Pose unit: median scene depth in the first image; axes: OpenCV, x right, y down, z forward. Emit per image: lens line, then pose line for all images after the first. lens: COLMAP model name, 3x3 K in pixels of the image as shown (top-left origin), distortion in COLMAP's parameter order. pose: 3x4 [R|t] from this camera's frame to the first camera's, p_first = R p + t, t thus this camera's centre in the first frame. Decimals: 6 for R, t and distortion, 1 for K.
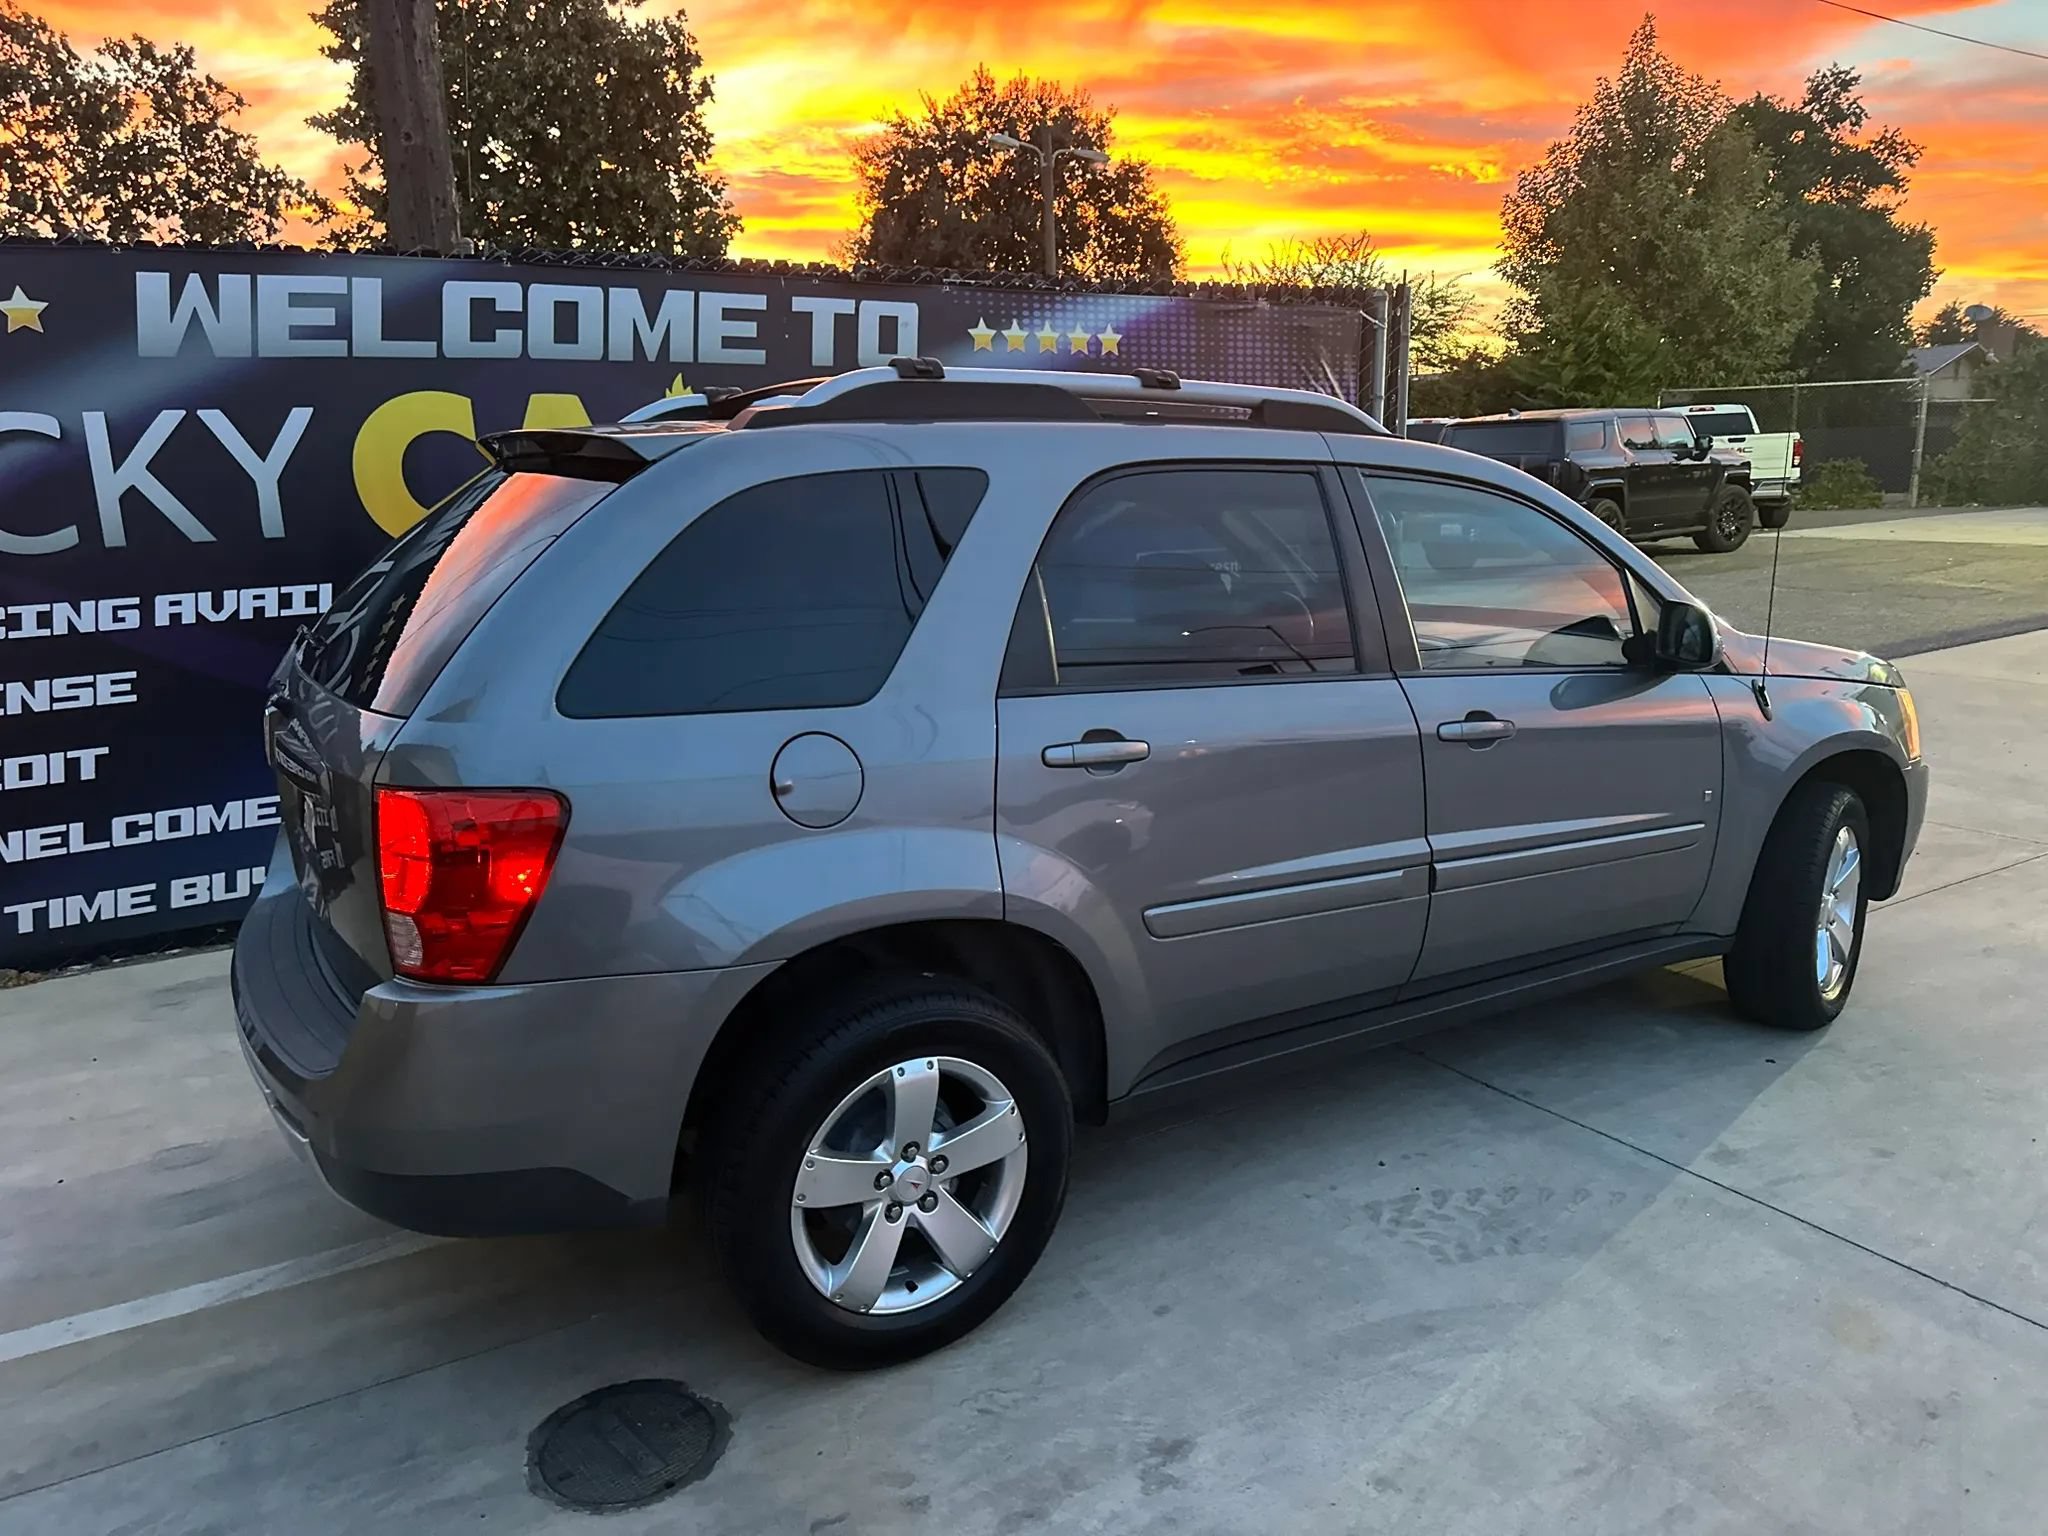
lens RADIAL K [[1444.1, 0, 1033.5], [0, 1444.1, 766.4], [0, 0, 1]] dist [0.039797, -0.059821]
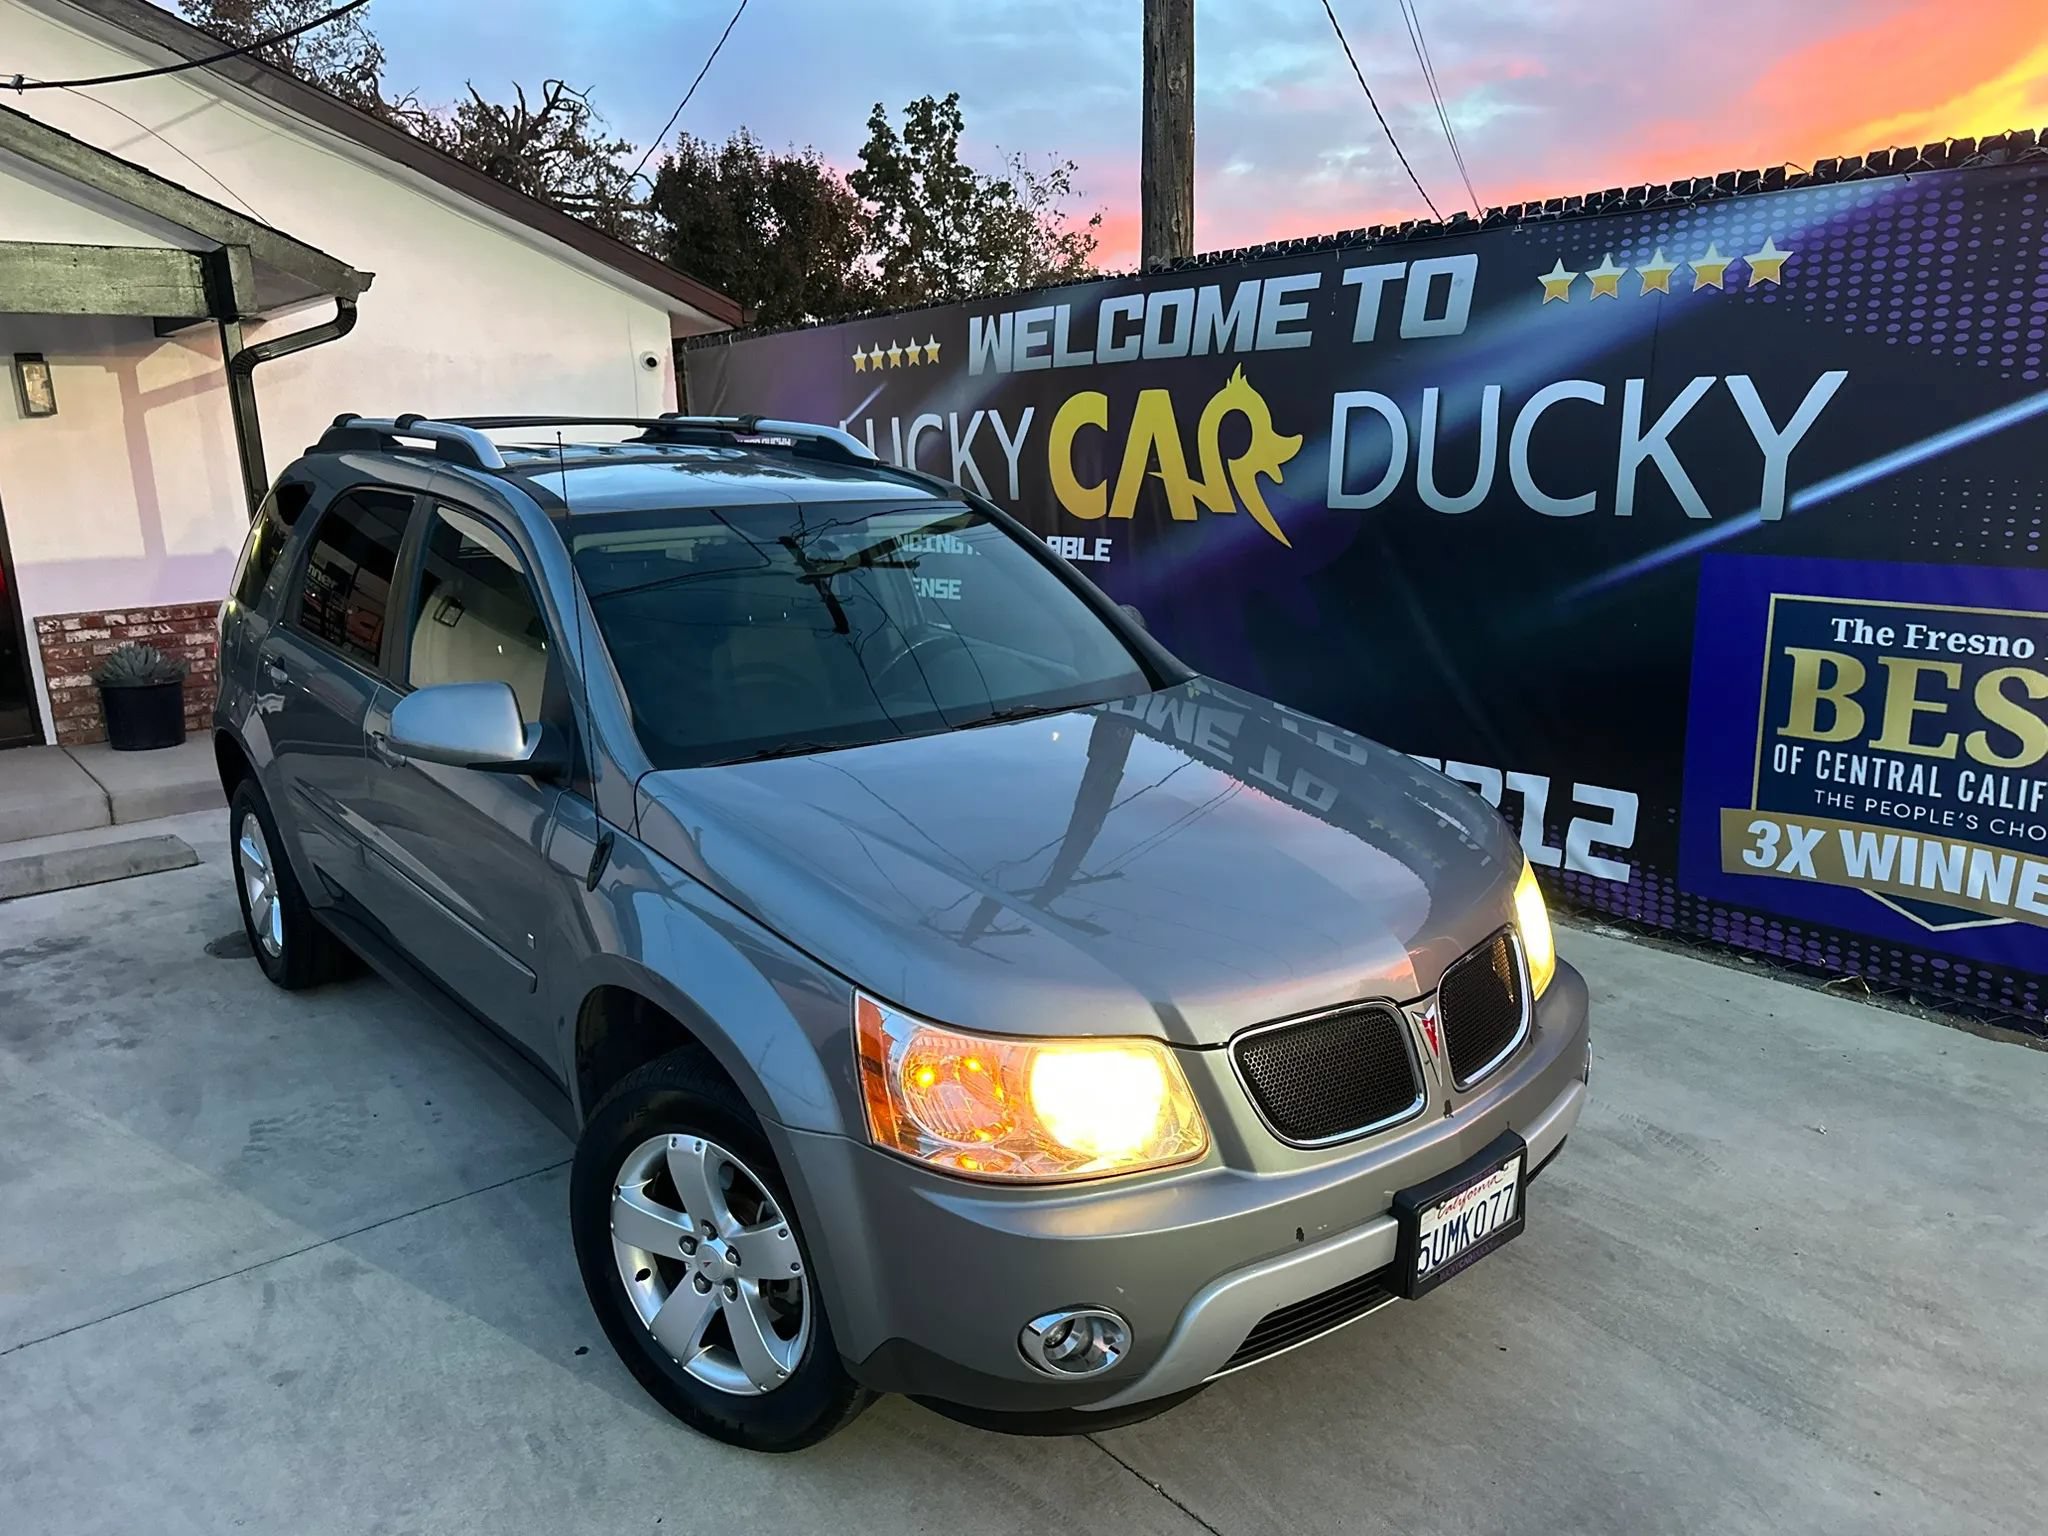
lens RADIAL K [[1437.3, 0, 1032.8], [0, 1437.3, 754.5], [0, 0, 1]] dist [0.029567, -0.034509]
pose [[0.149945, 0.230933, -0.961346, 0.828602], [-0.185221, 0.961685, 0.202125, -0.192086], [0.971190, 0.147754, 0.186974, 0.742266]]
